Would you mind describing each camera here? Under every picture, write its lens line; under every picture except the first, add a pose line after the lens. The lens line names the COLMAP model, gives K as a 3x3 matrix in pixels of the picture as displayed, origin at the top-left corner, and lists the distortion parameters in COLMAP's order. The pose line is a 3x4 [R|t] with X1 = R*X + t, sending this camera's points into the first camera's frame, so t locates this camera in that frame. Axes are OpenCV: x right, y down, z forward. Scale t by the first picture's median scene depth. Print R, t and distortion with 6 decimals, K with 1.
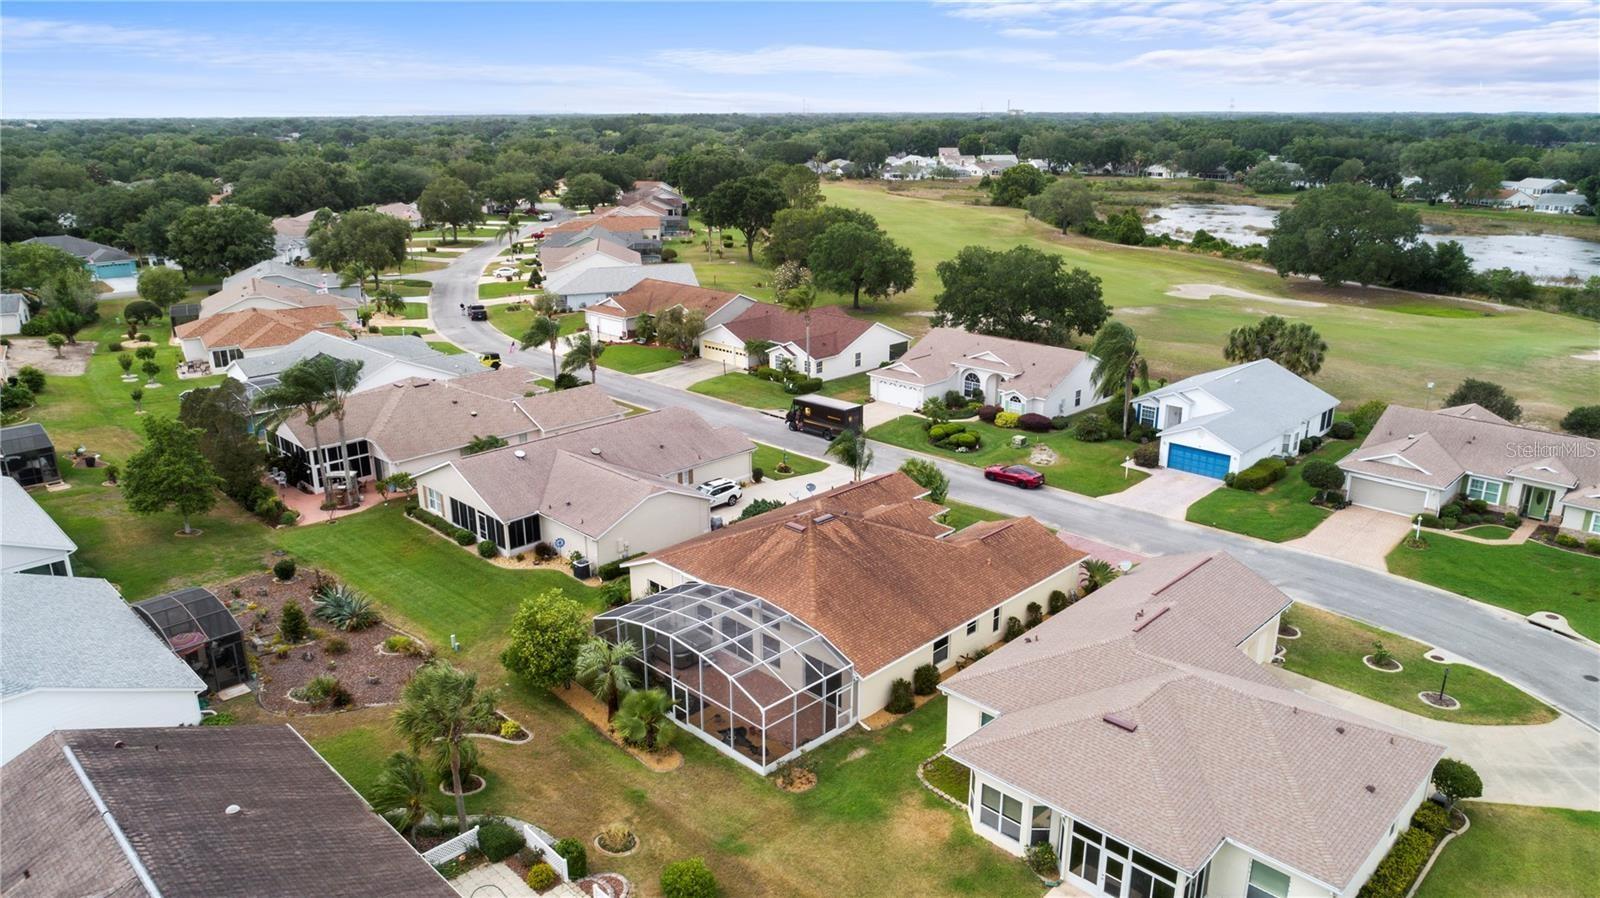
lens RADIAL K [[1070.6, 0, 795.3], [0, 1070.6, 453.9], [0, 0, 1]] dist [-0.019618, 0.007139]
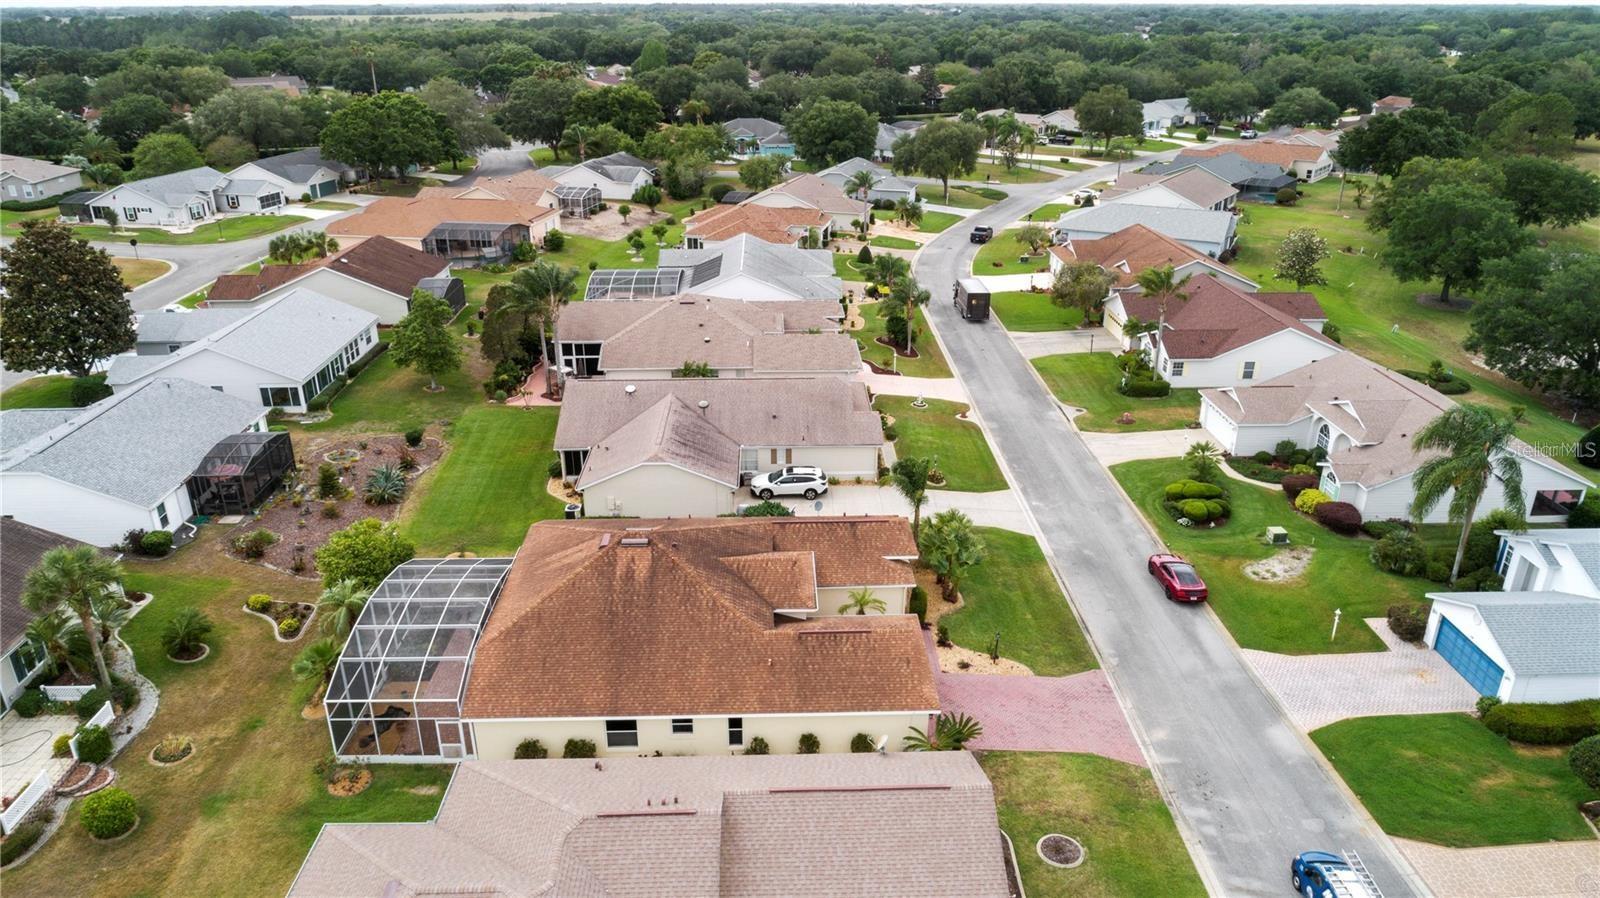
lens RADIAL K [[1070.6, 0, 798.4], [0, 1070.6, 450.4], [0, 0, 1]] dist [-0.019618, 0.007139]
pose [[0.724568, 0.269897, -0.634158, 0.451464], [-0.211240, 0.962815, 0.168418, -0.129037], [0.656033, 0.011930, 0.754638, 0.285531]]
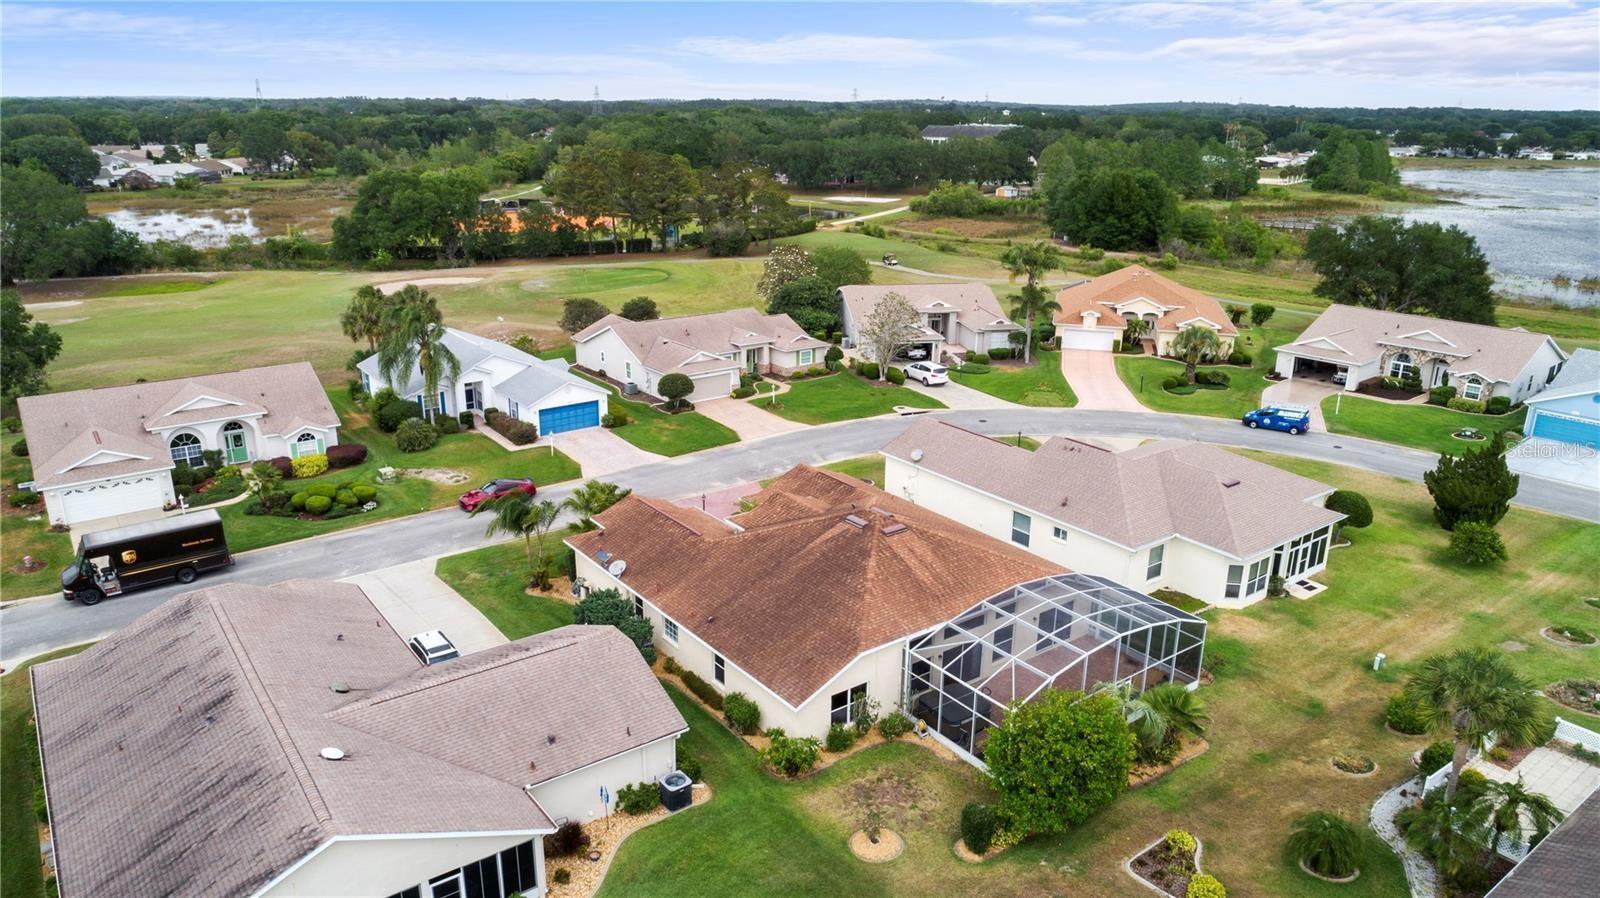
lens RADIAL K [[1070.6, 0, 797.5], [0, 1070.6, 447.4], [0, 0, 1]] dist [-0.019618, 0.007139]
pose [[0.143520, -0.299747, 0.943162, -0.532578], [0.291564, 0.923536, 0.249143, -0.152003], [-0.945723, 0.239235, 0.219941, 0.584949]]
